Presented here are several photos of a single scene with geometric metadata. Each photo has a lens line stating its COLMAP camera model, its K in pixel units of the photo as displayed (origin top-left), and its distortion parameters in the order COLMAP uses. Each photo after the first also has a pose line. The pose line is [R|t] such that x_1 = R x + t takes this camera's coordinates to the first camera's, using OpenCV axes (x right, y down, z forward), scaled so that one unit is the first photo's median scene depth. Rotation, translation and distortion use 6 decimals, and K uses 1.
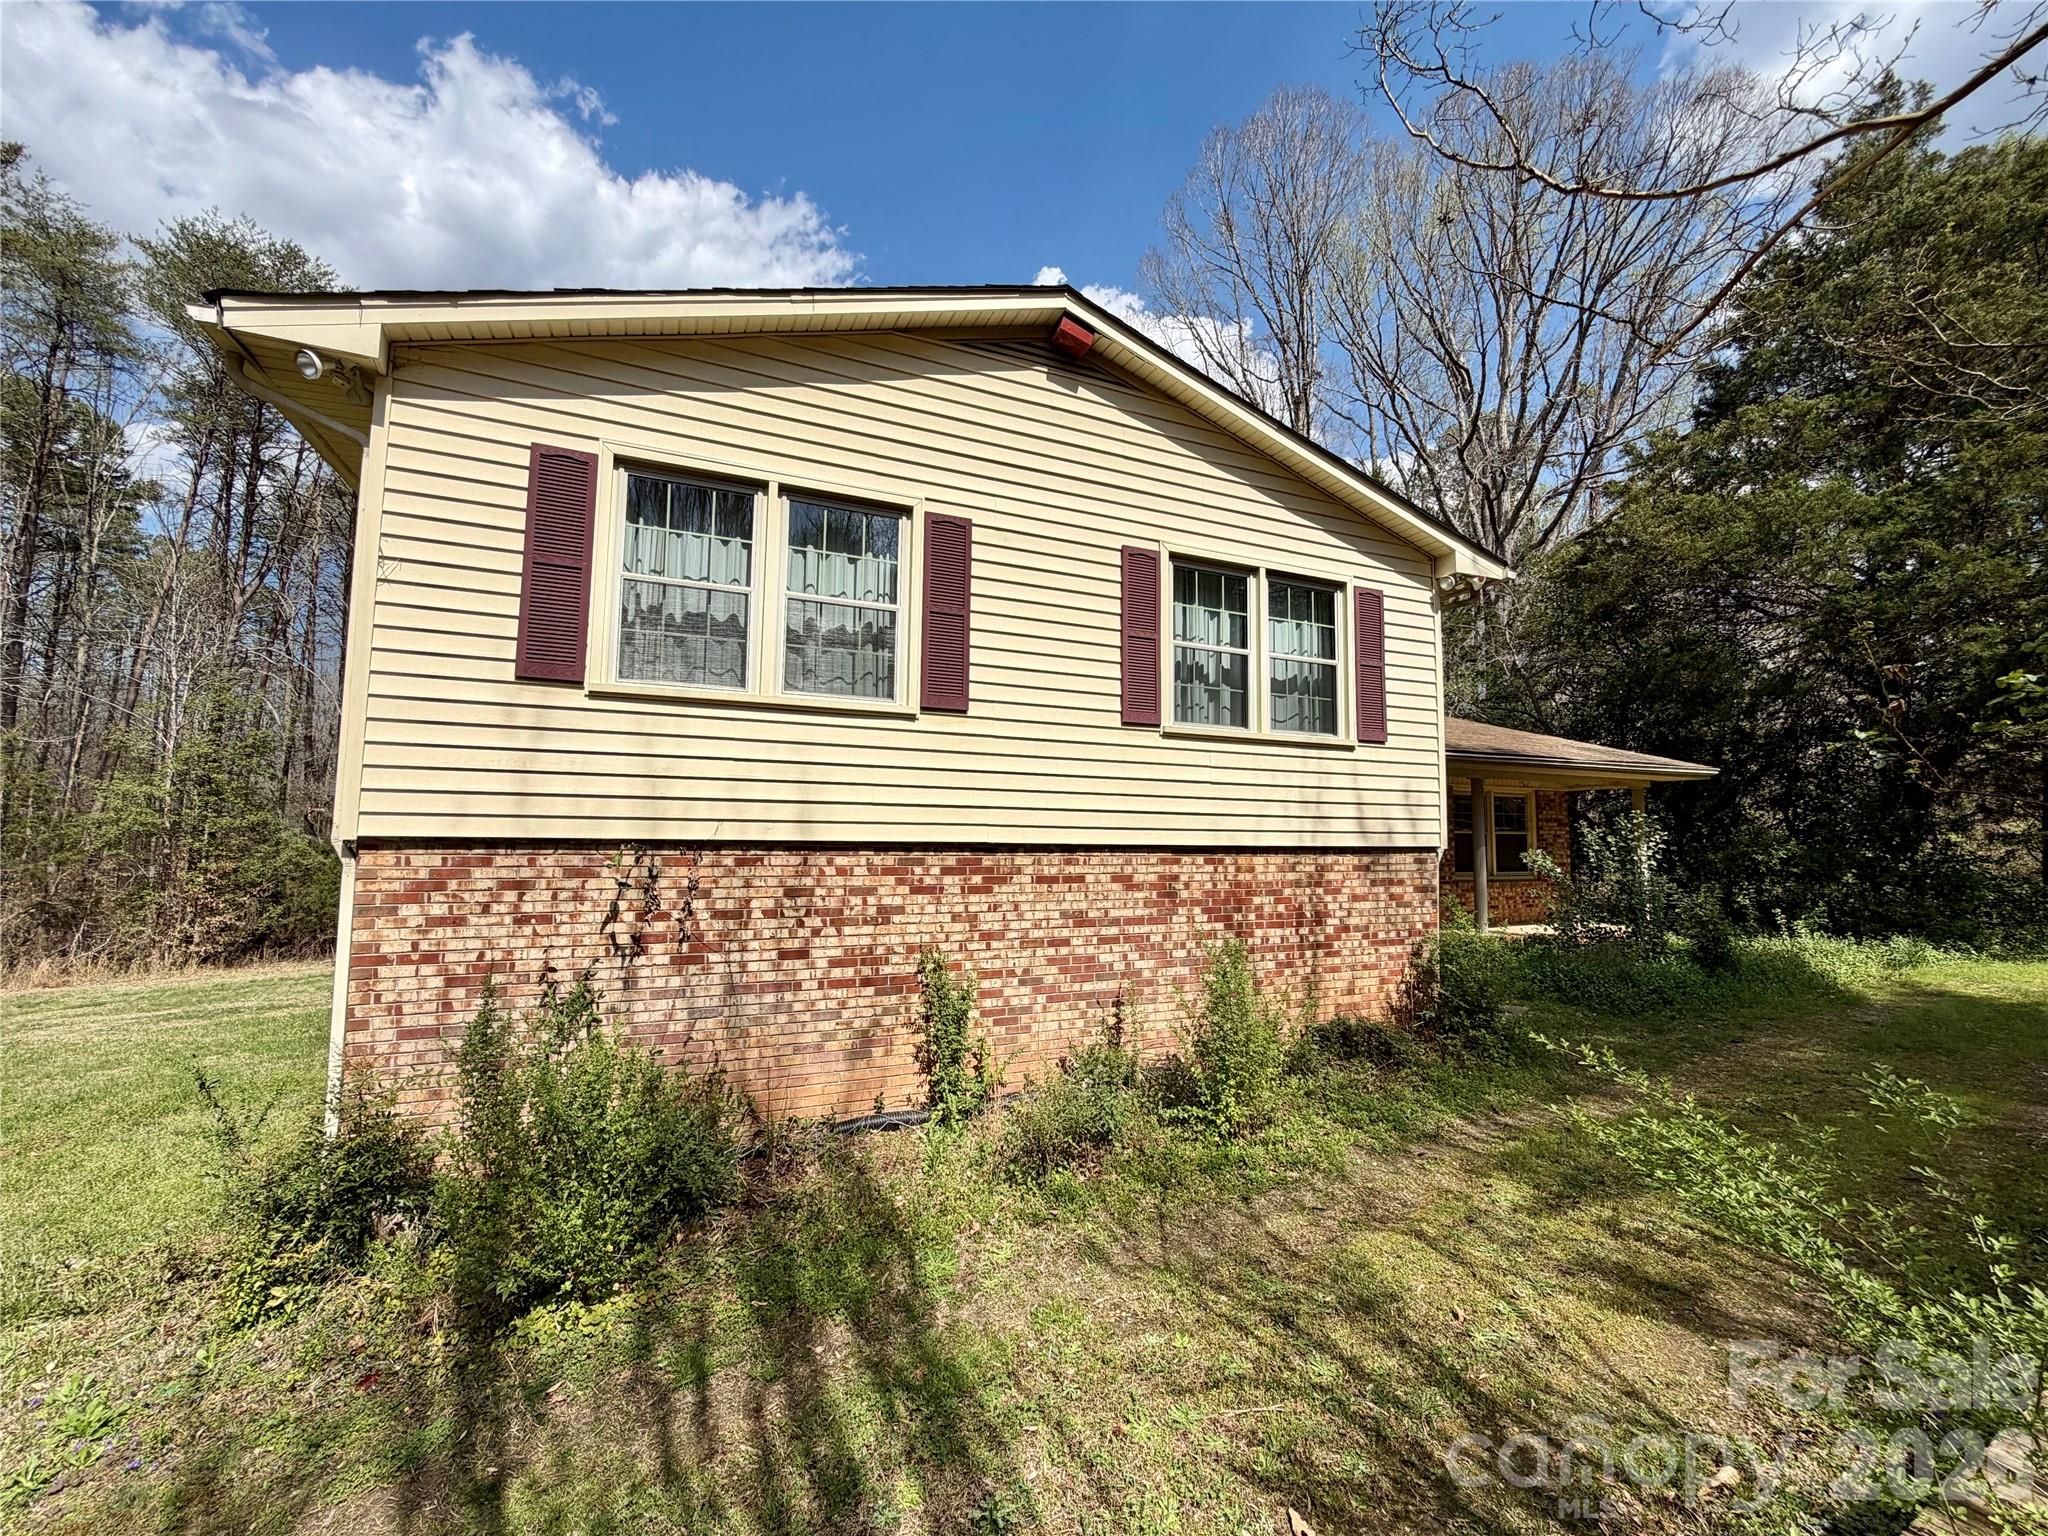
lens RADIAL K [[825.7, 0, 1017.9], [0, 825.7, 783.6], [0, 0, 1]] dist [0.009182, -0.000895]
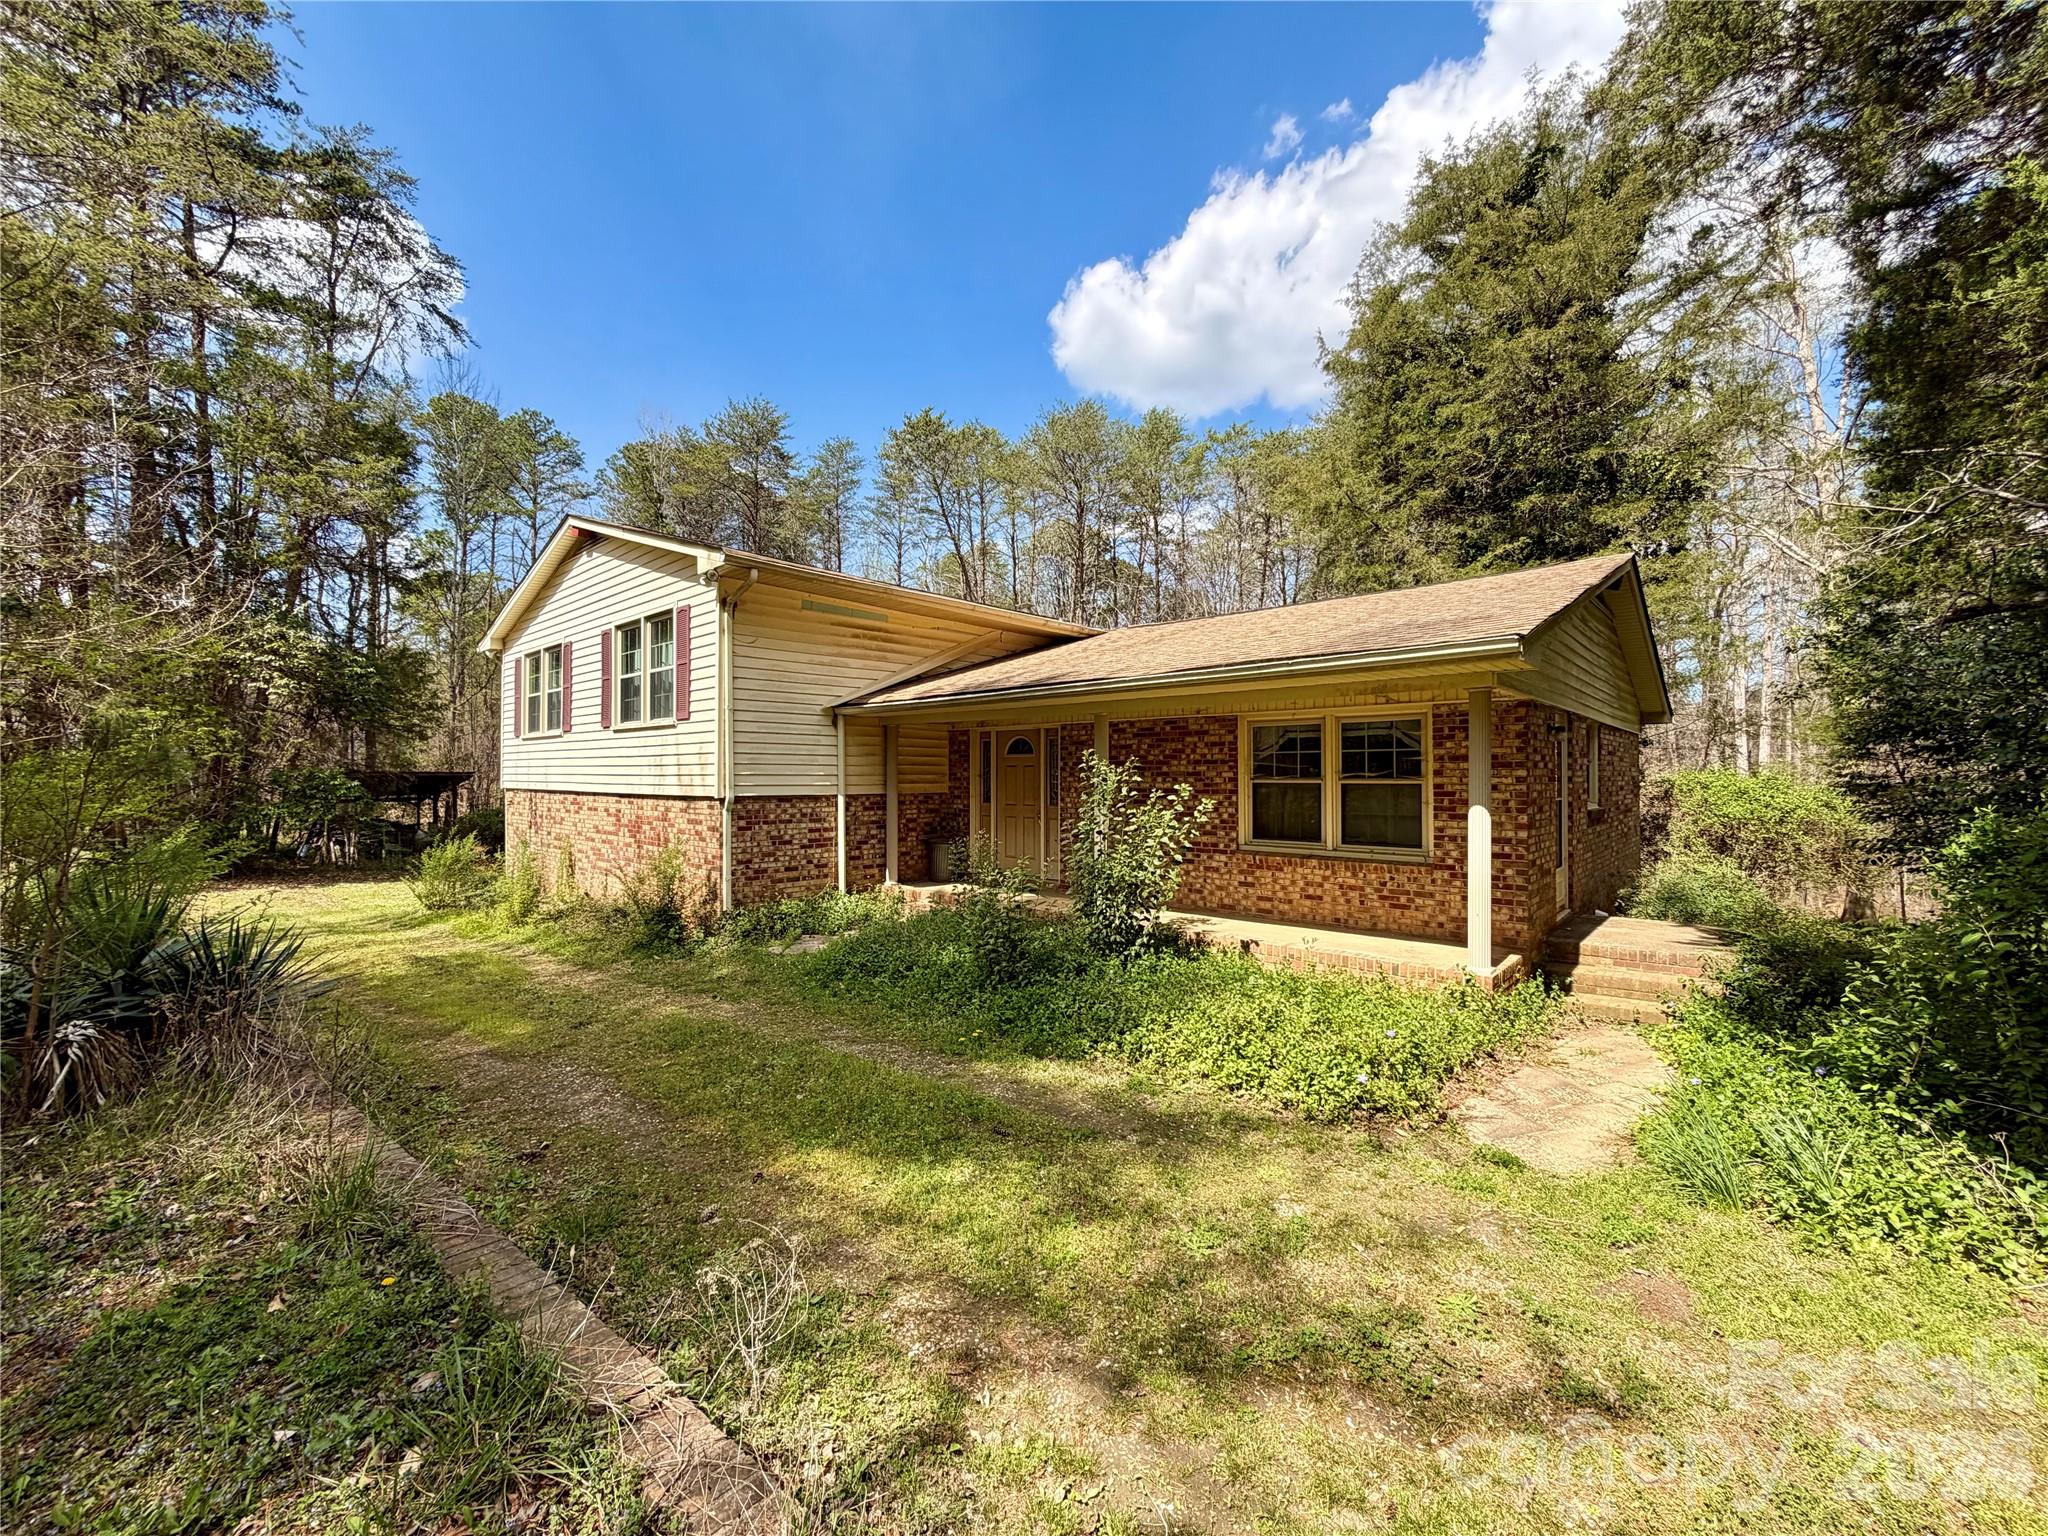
lens RADIAL K [[825.7, 0, 1002.6], [0, 825.7, 773.2], [0, 0, 1]] dist [0.009182, -0.000895]
pose [[0.377922, -0.005688, -0.925820, 2.043747], [0.073180, 0.997036, 0.023747, 0.047662], [0.922941, -0.076726, 0.377219, 1.036699]]
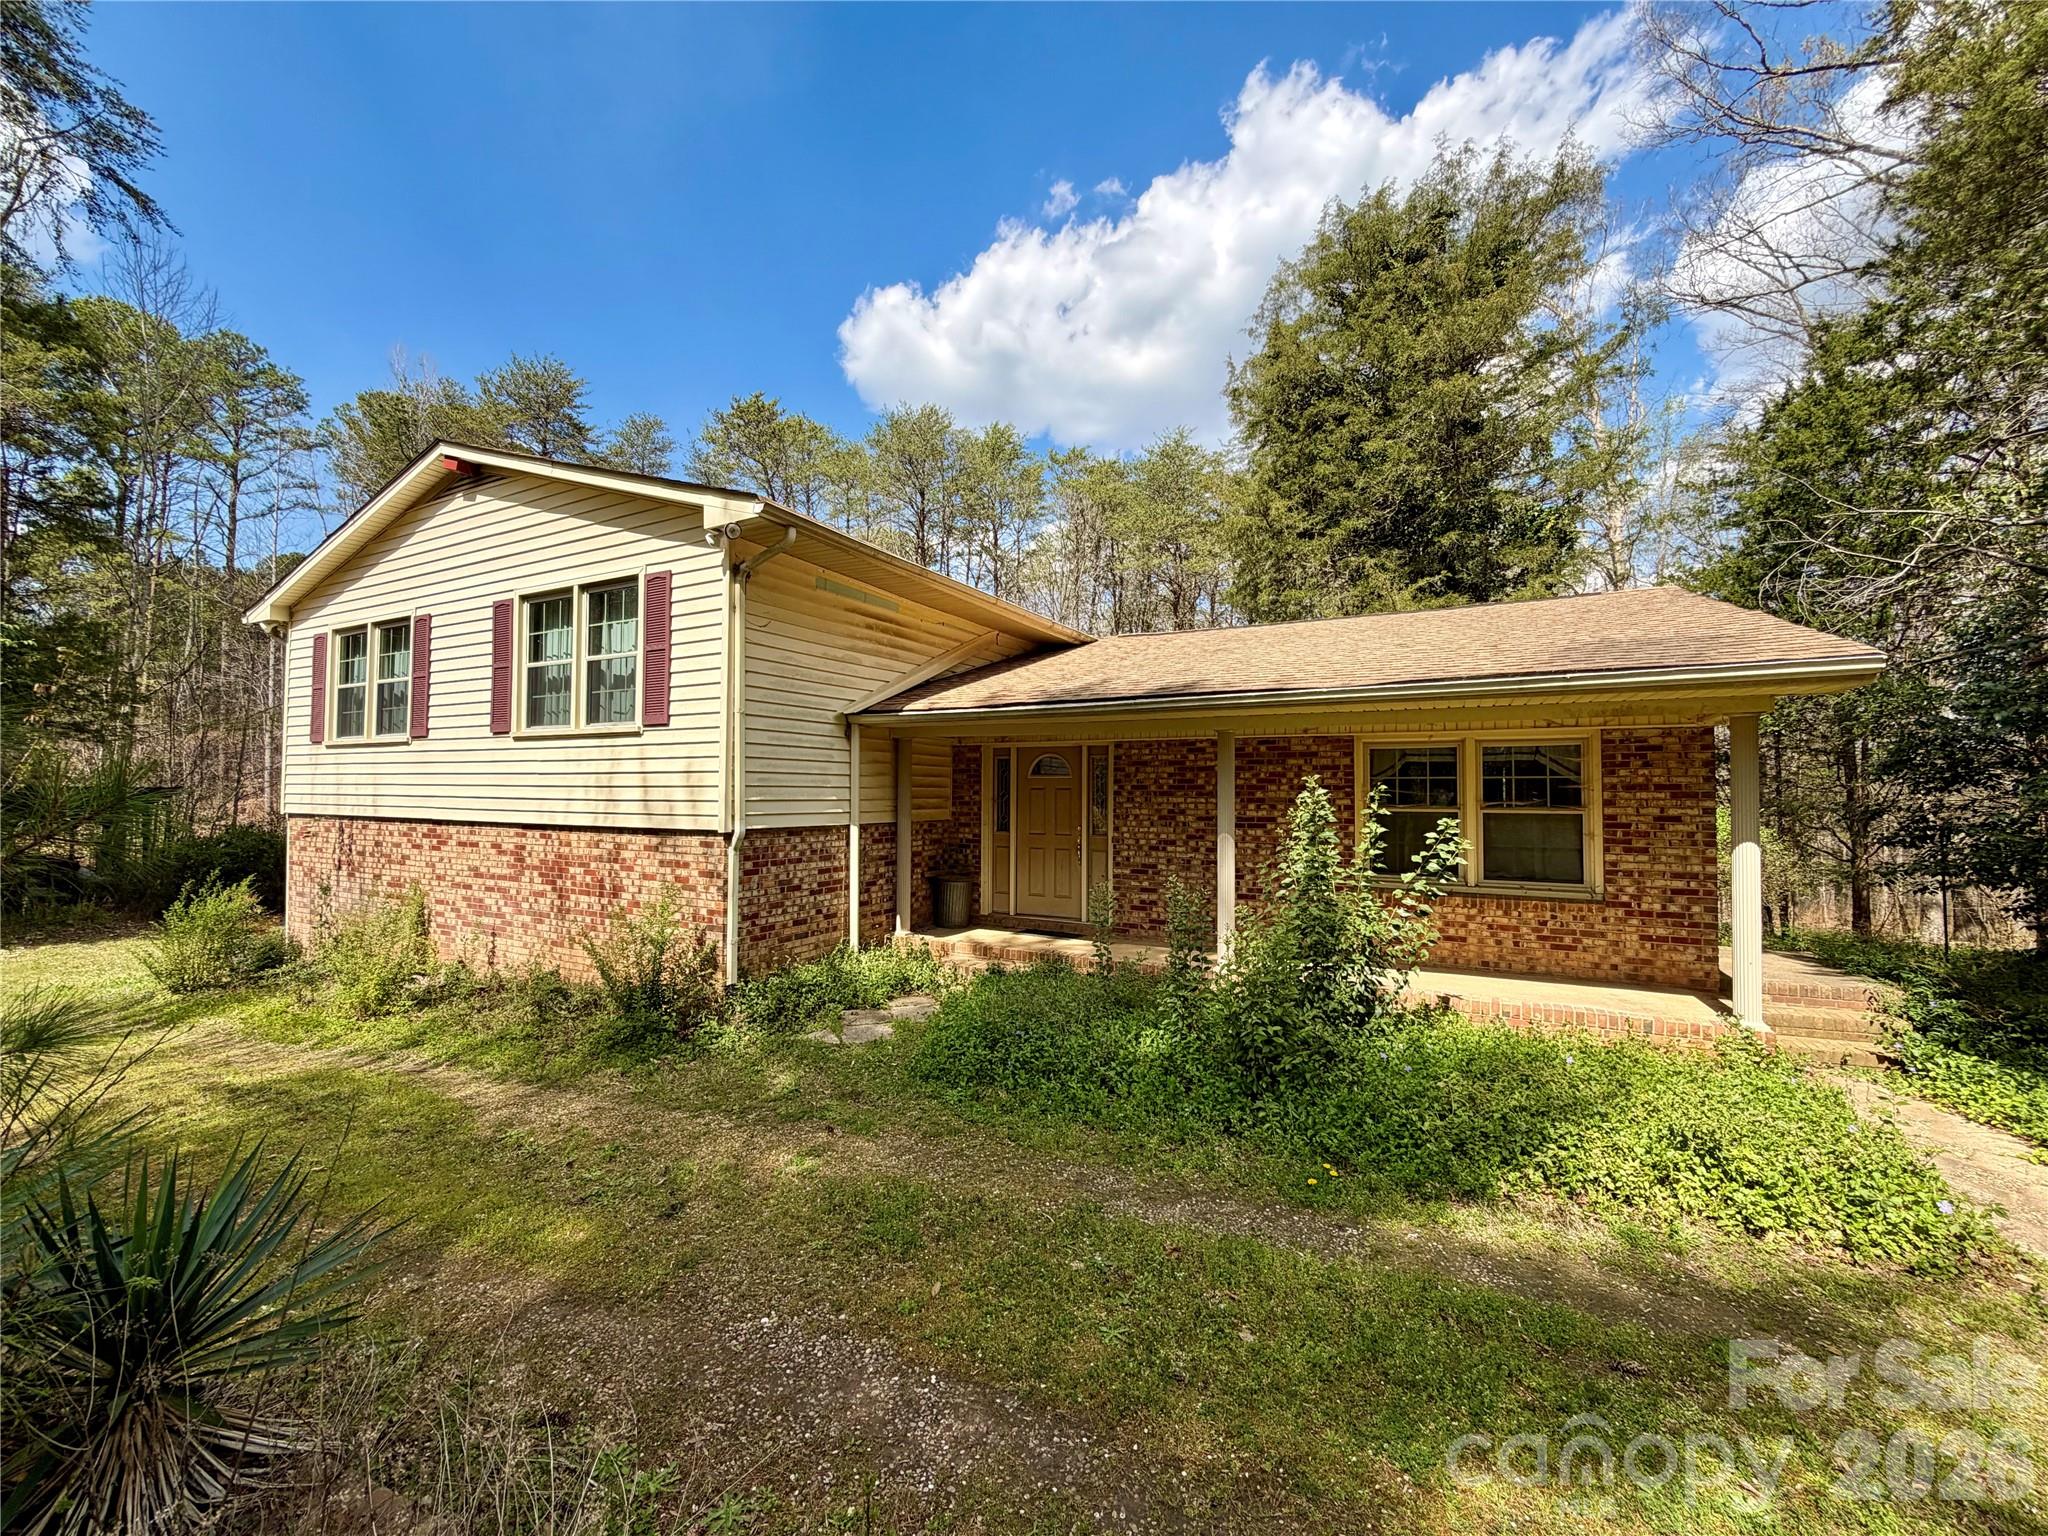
lens RADIAL K [[825.7, 0, 1008.8], [0, 825.7, 765.4], [0, 0, 1]] dist [0.009182, -0.000895]
pose [[0.607234, -0.025122, -0.794125, 1.609899], [0.059414, 0.998137, 0.013856, 0.011207], [0.792298, -0.055596, 0.607596, 0.776268]]
